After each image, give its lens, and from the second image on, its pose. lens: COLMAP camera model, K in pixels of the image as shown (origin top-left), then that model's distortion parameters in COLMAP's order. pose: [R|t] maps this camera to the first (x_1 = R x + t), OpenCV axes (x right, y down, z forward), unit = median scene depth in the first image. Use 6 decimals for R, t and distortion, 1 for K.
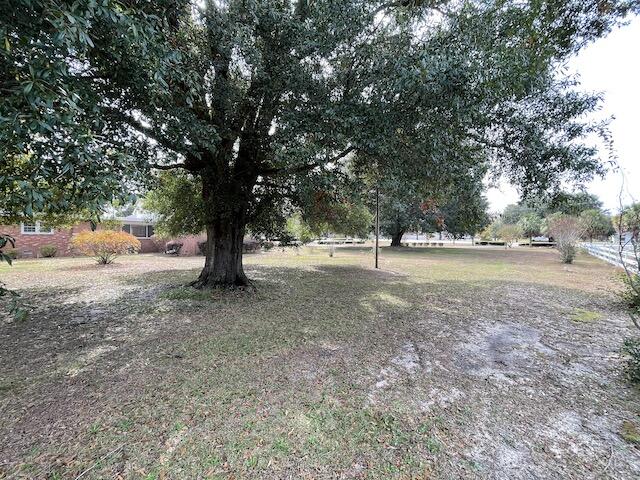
lens RADIAL K [[255.3, 0, 320.6], [0, 255.3, 237.4], [0, 0, 1]] dist [0.000638, 0.000074]
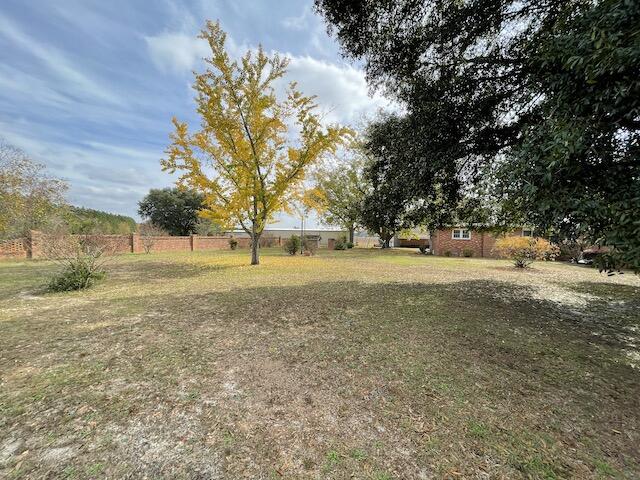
lens RADIAL K [[255.3, 0, 320.2], [0, 255.3, 238.7], [0, 0, 1]] dist [0.000638, 0.000074]
pose [[0.314917, 0.007202, -0.949092, -0.085702], [-0.022591, 0.999745, 0.000091, 0.001196], [0.948850, 0.021412, 0.315000, -0.158291]]
